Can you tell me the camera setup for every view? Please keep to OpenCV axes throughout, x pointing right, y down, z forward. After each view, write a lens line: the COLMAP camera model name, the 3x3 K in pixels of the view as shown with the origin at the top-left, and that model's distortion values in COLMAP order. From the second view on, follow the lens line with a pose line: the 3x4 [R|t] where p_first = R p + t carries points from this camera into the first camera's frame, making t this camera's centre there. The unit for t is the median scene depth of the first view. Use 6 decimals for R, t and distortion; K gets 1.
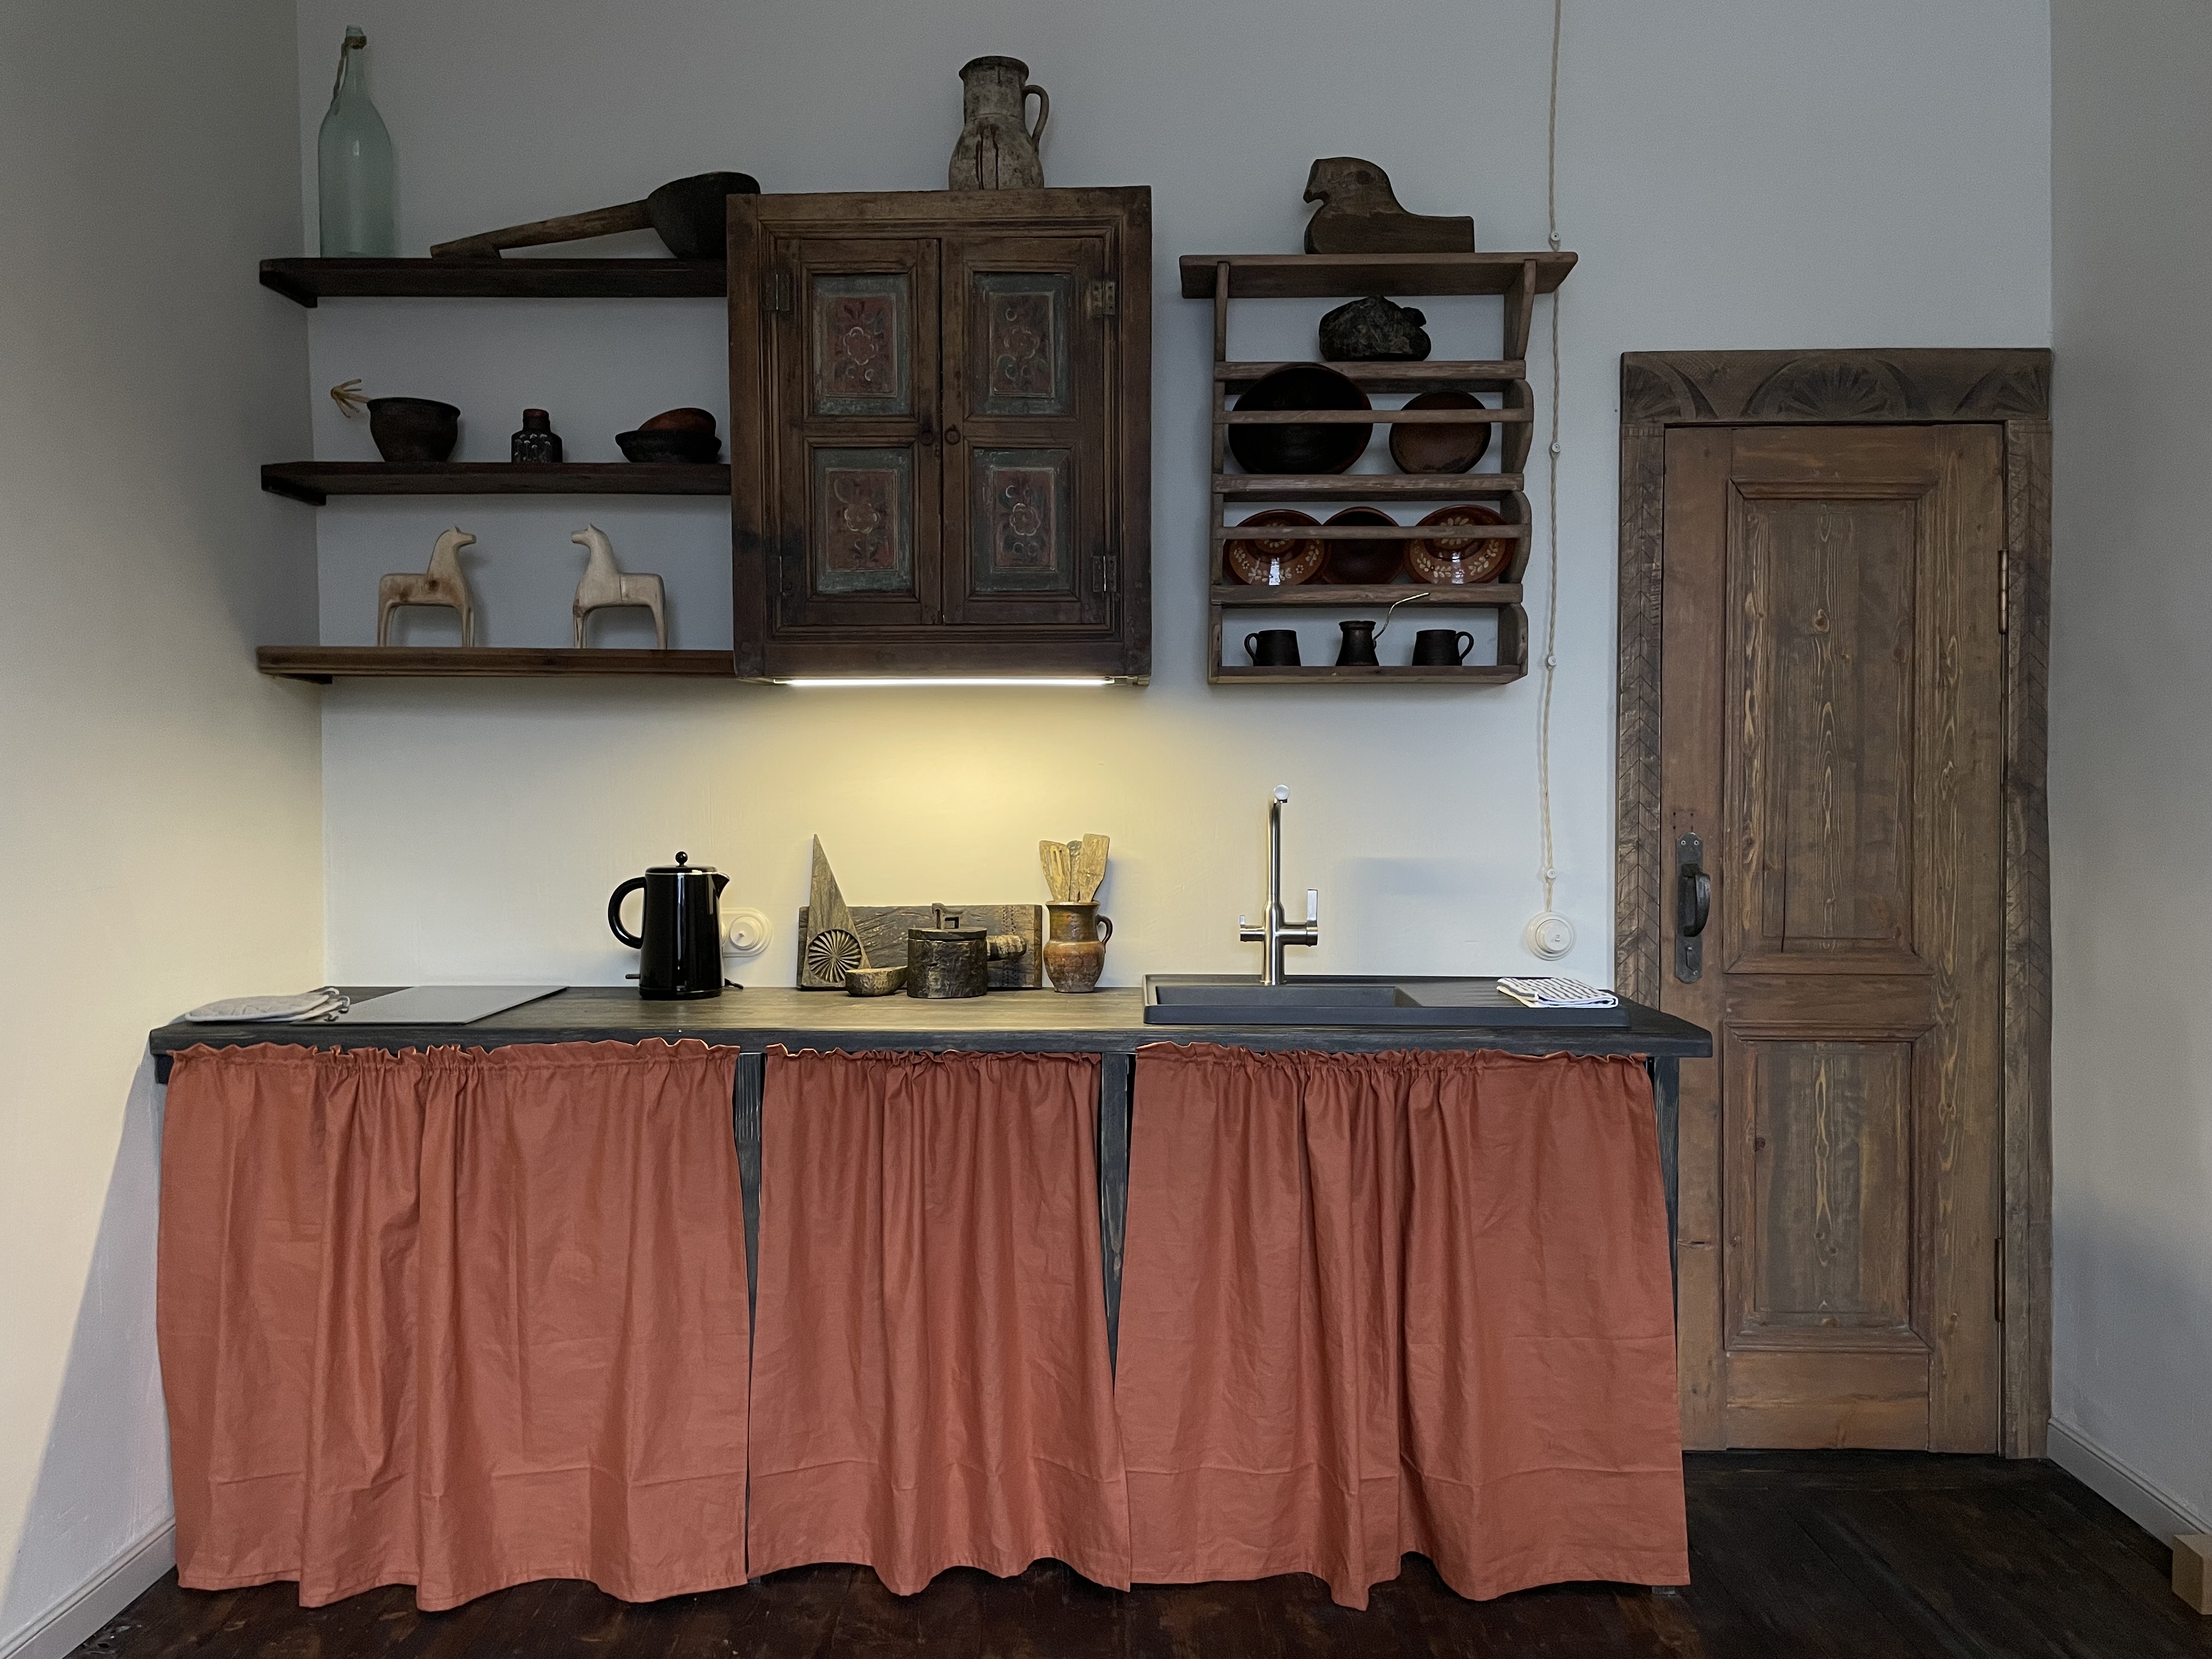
lens RADIAL K [[1683.6, 0, 1108.2], [0, 1683.6, 788.2], [0, 0, 1]] dist [0.098265, -0.134622]
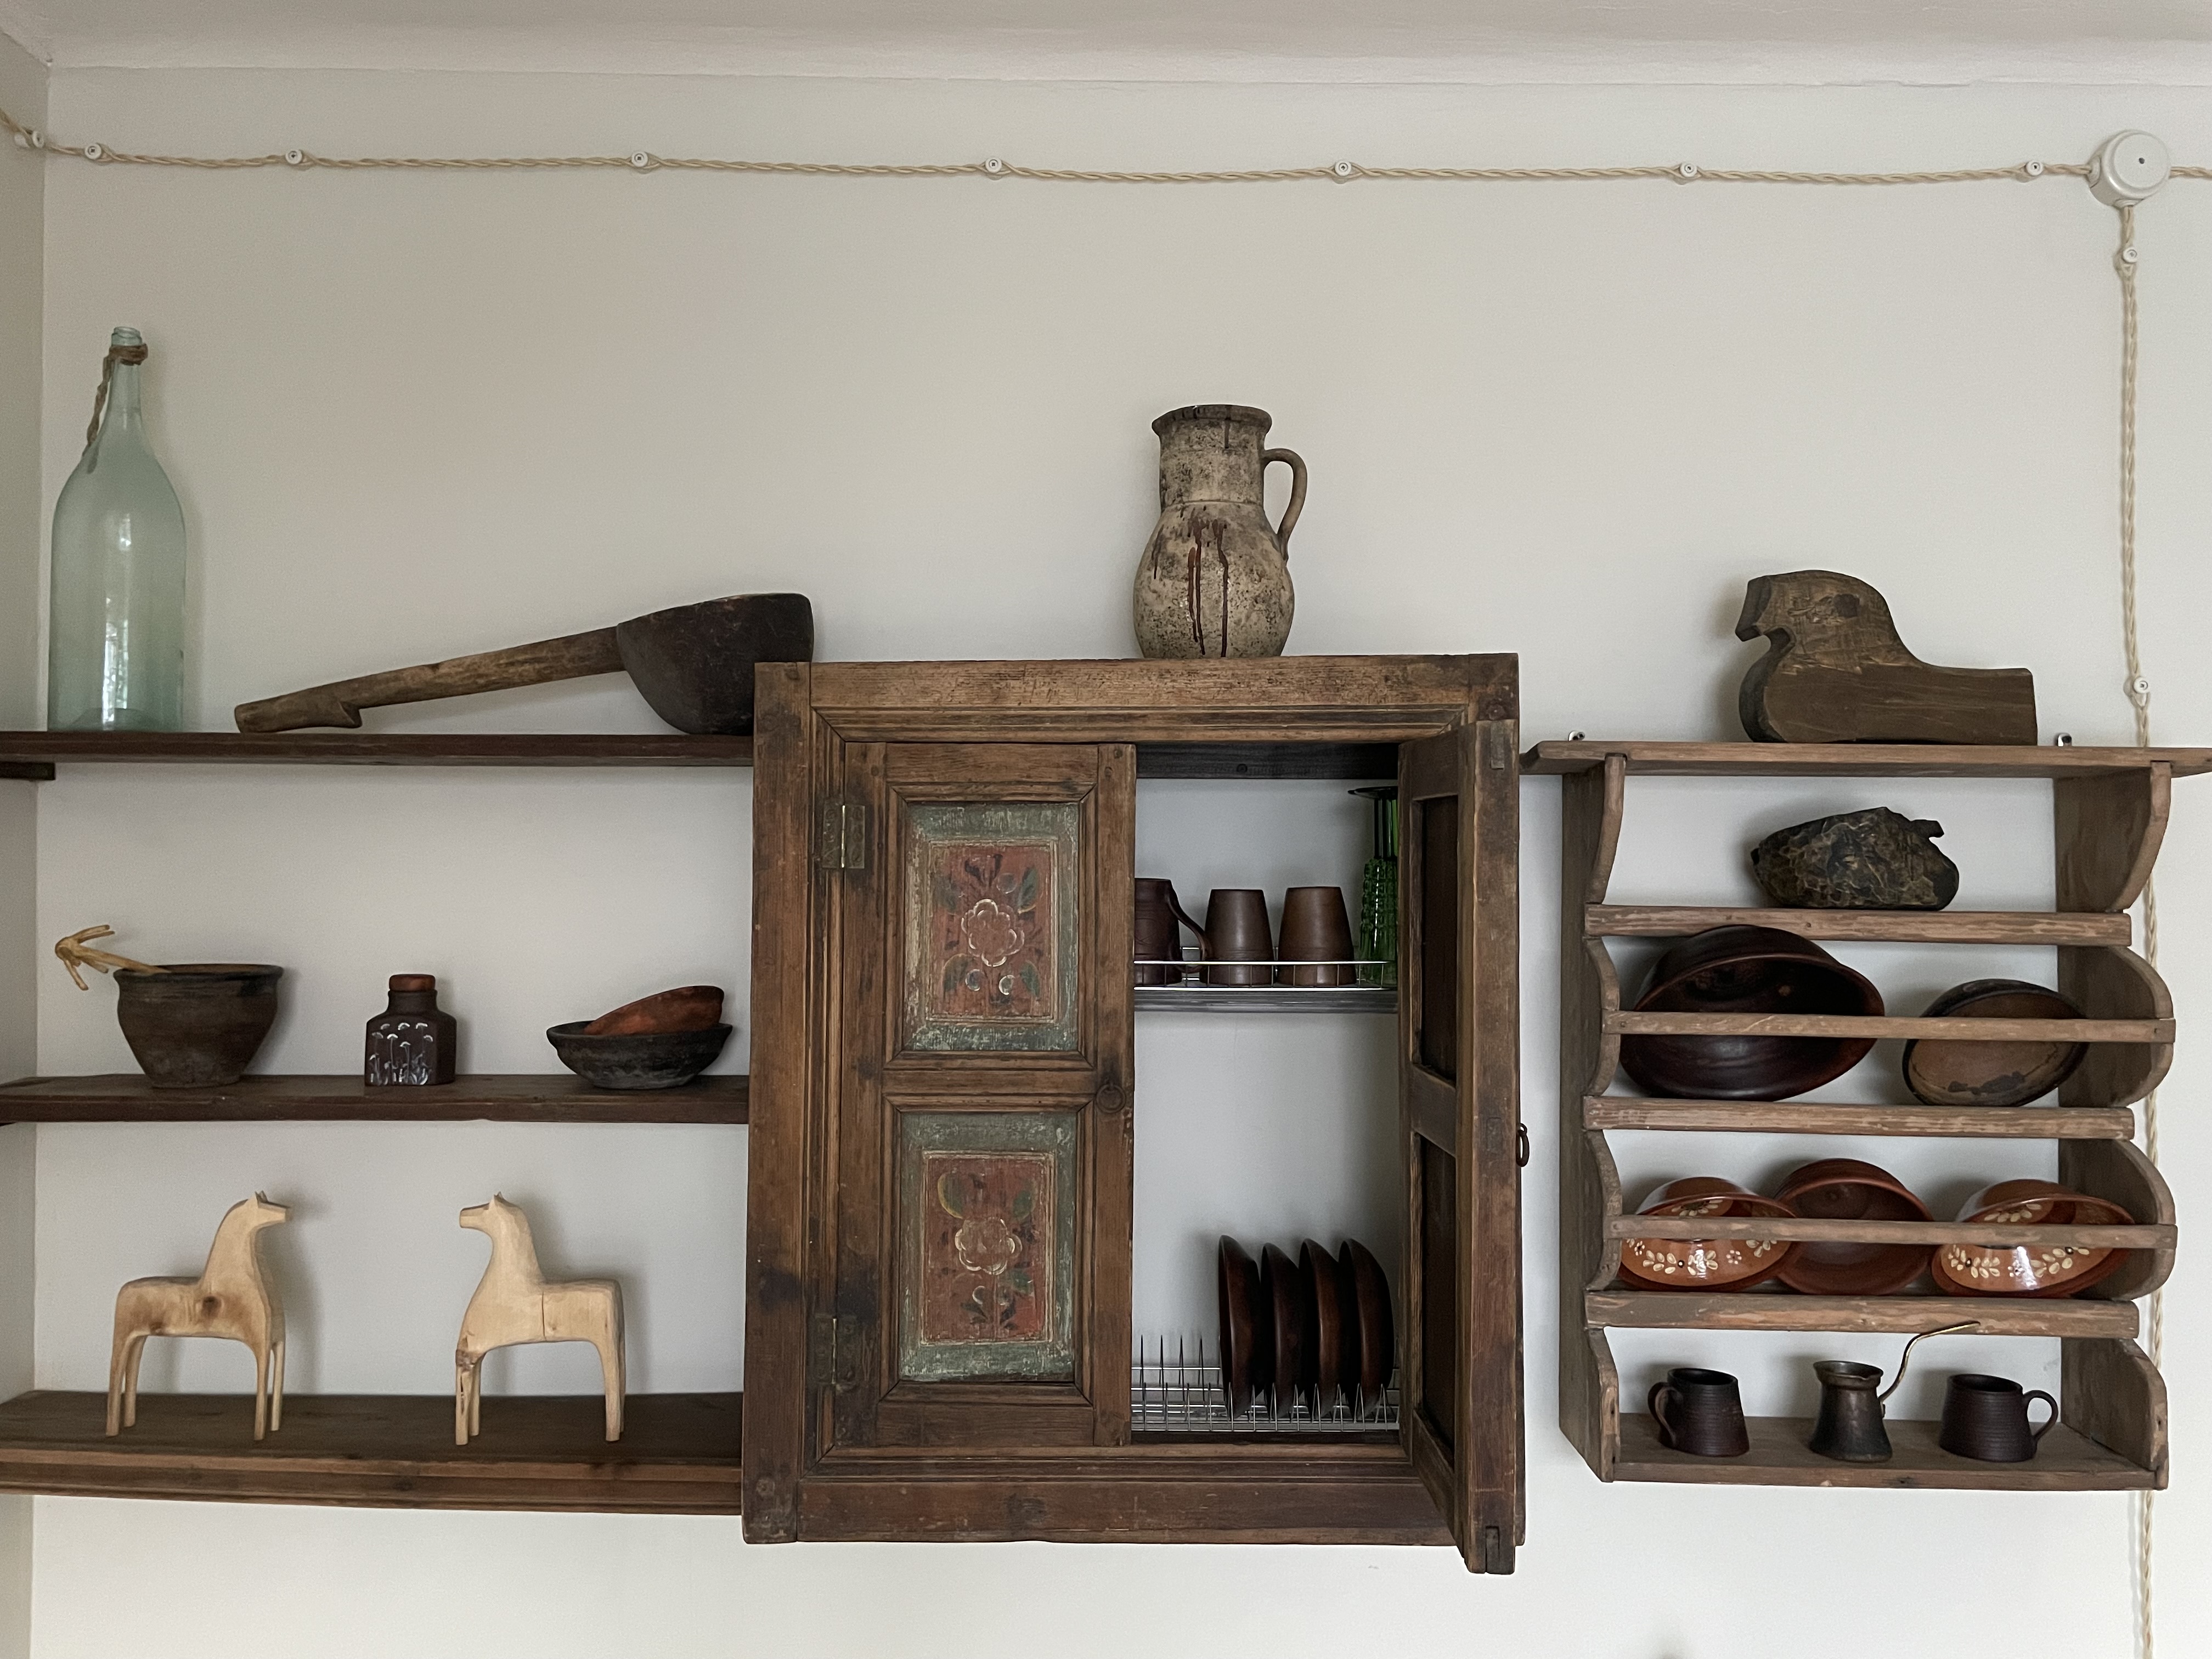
lens RADIAL K [[1644.8, 0, 1120.4], [0, 1644.8, 749.6], [0, 0, 1]] dist [0.103795, -0.123187]
pose [[0.999899, 0.007584, 0.012059, -0.107248], [-0.006780, 0.997843, -0.065300, -0.275493], [-0.012528, 0.065211, 0.997793, 0.444615]]
